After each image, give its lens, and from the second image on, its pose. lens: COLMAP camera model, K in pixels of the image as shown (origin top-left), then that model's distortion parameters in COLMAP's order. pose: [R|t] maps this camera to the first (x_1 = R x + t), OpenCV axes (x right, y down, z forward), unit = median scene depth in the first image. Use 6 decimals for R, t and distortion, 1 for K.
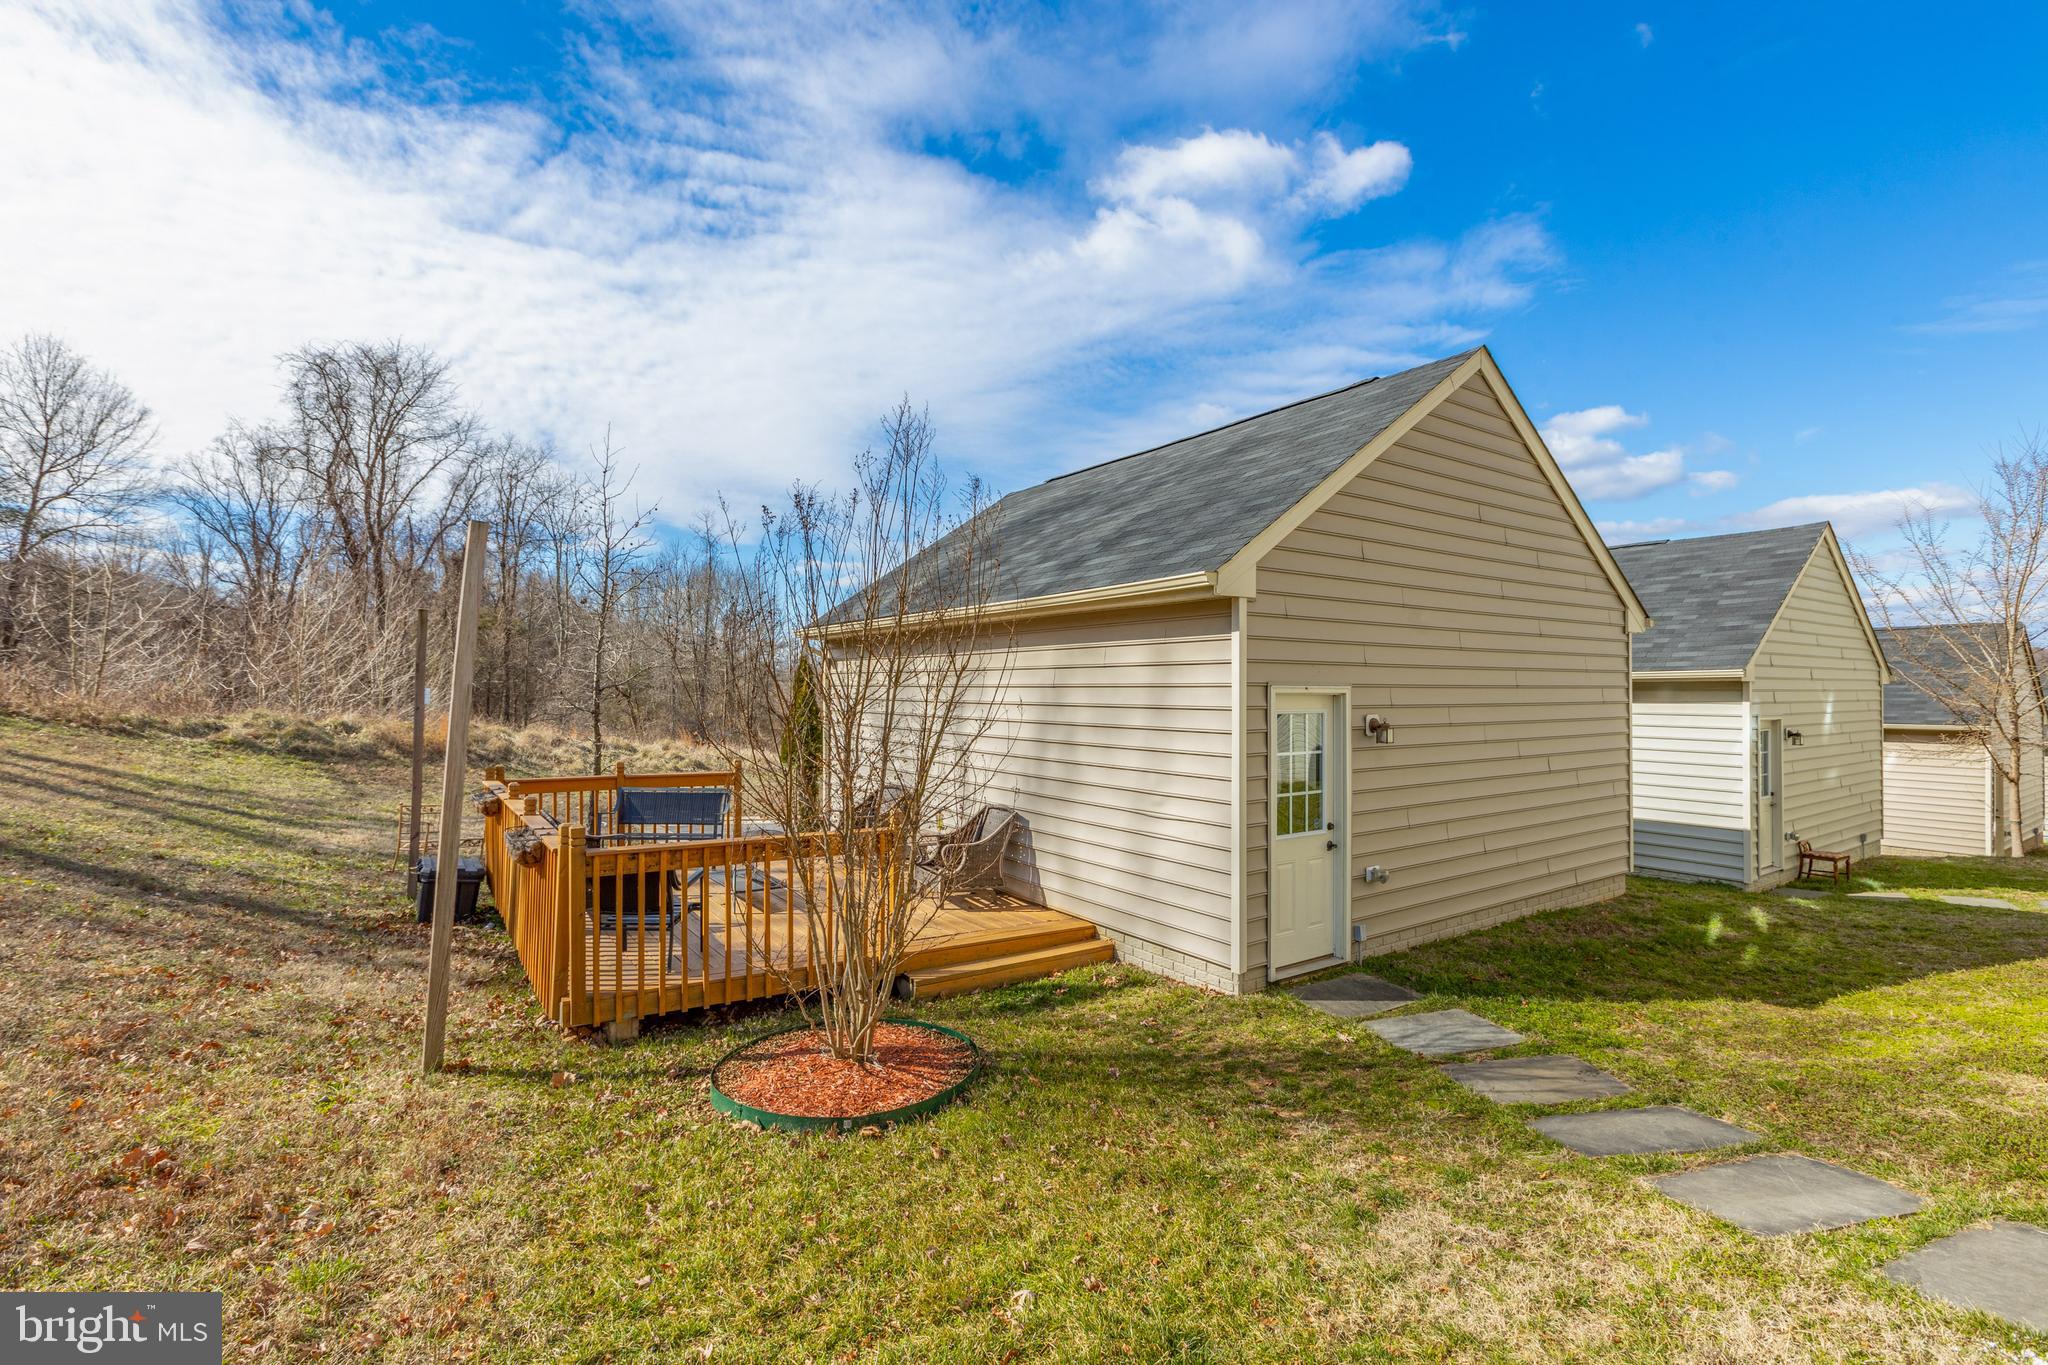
lens RADIAL K [[909.2, 0, 1022.1], [0, 909.2, 676.6], [0, 0, 1]] dist [0.005471, -0.001632]
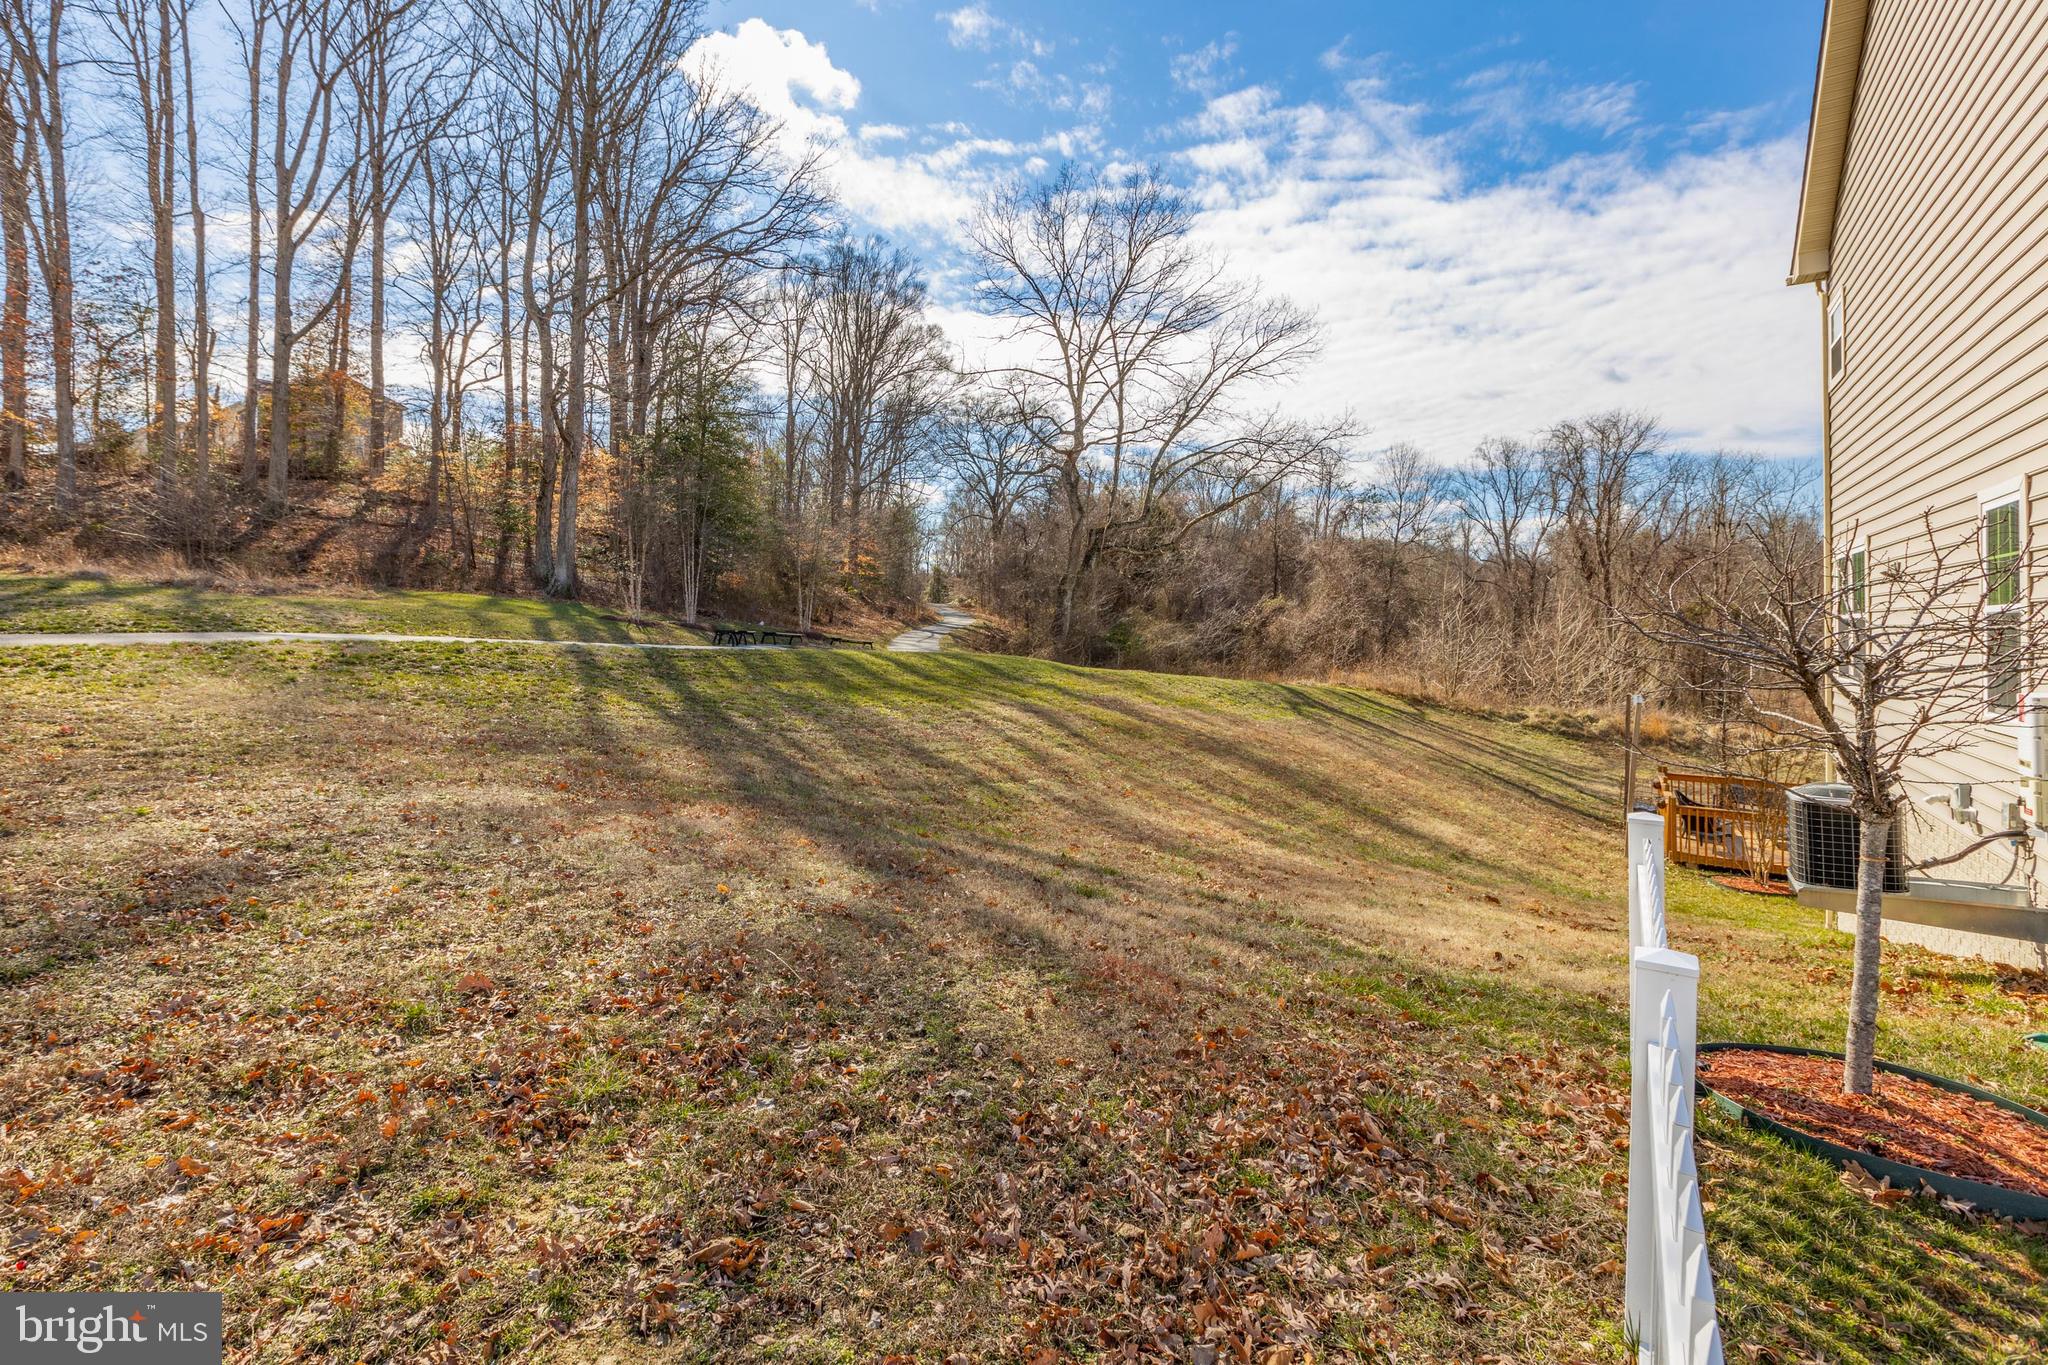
lens RADIAL K [[909.2, 0, 1022.1], [0, 909.2, 676.6], [0, 0, 1]] dist [0.005471, -0.001632]
pose [[0.381100, 0.026529, -0.924153, 0.379168], [0.022236, 0.999036, 0.037848, -0.106125], [0.924266, -0.034974, 0.380143, -0.563116]]
